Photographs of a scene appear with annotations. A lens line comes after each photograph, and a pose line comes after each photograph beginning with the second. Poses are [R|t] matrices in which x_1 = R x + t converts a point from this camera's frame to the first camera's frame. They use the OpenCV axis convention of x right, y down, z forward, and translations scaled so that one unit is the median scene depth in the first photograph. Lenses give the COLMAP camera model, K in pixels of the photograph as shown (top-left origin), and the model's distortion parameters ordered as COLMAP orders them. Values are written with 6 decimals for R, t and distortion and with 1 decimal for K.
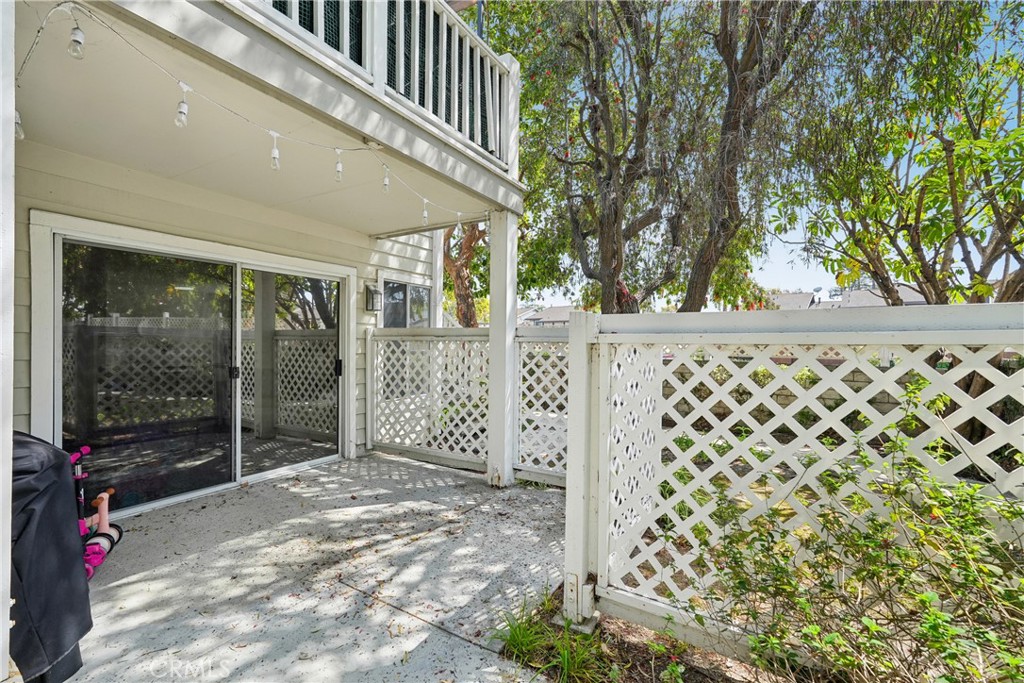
lens RADIAL K [[450.8, 0, 512.0], [0, 450.8, 341.5], [0, 0, 1]] dist [0.000346, 0.000592]
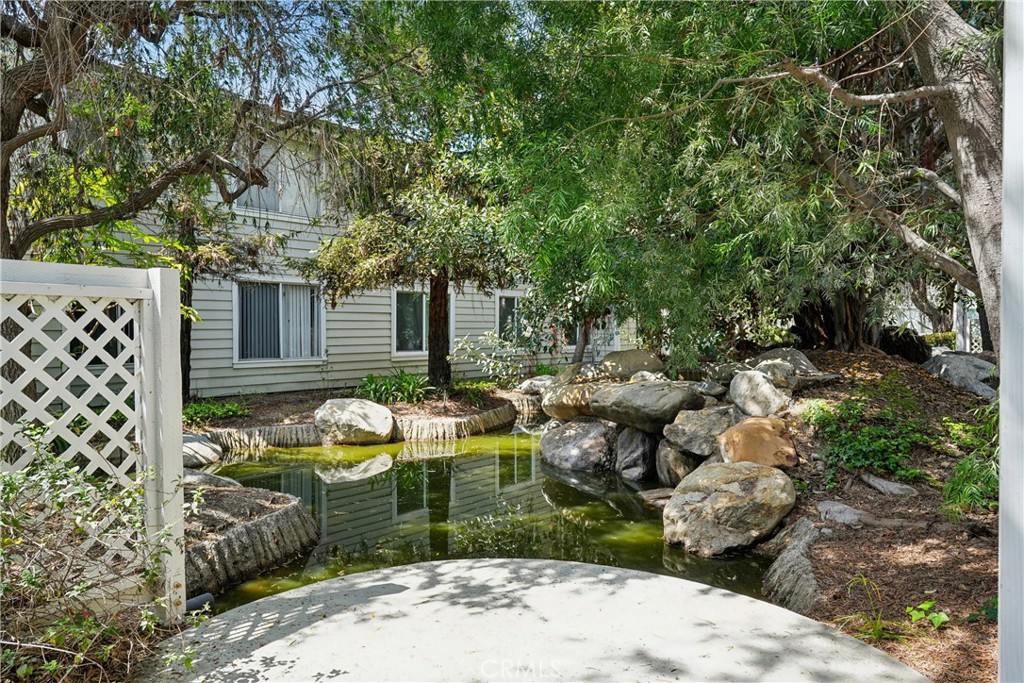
lens RADIAL K [[690.4, 0, 512.0], [0, 690.4, 341.5], [0, 0, 1]] dist [-0.002975, 0.003497]
pose [[-0.999269, 0.008526, 0.037271, -0.438370], [0.008672, 0.999955, 0.003751, 0.060377], [-0.037237, 0.004072, -0.999298, 1.451154]]
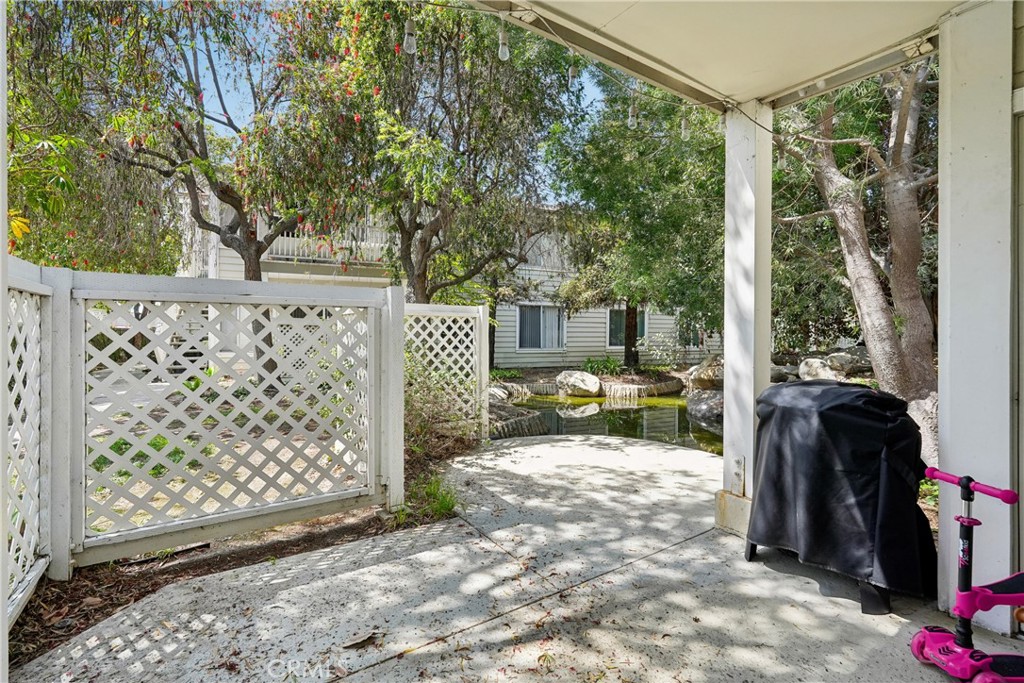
lens RADIAL K [[450.8, 0, 512.0], [0, 450.8, 341.5], [0, 0, 1]] dist [0.000346, 0.000592]
pose [[-0.905895, -0.007763, 0.423432, -0.701427], [-0.006614, 0.999969, 0.004181, 0.081183], [-0.423452, 0.000987, -0.905918, 1.936316]]
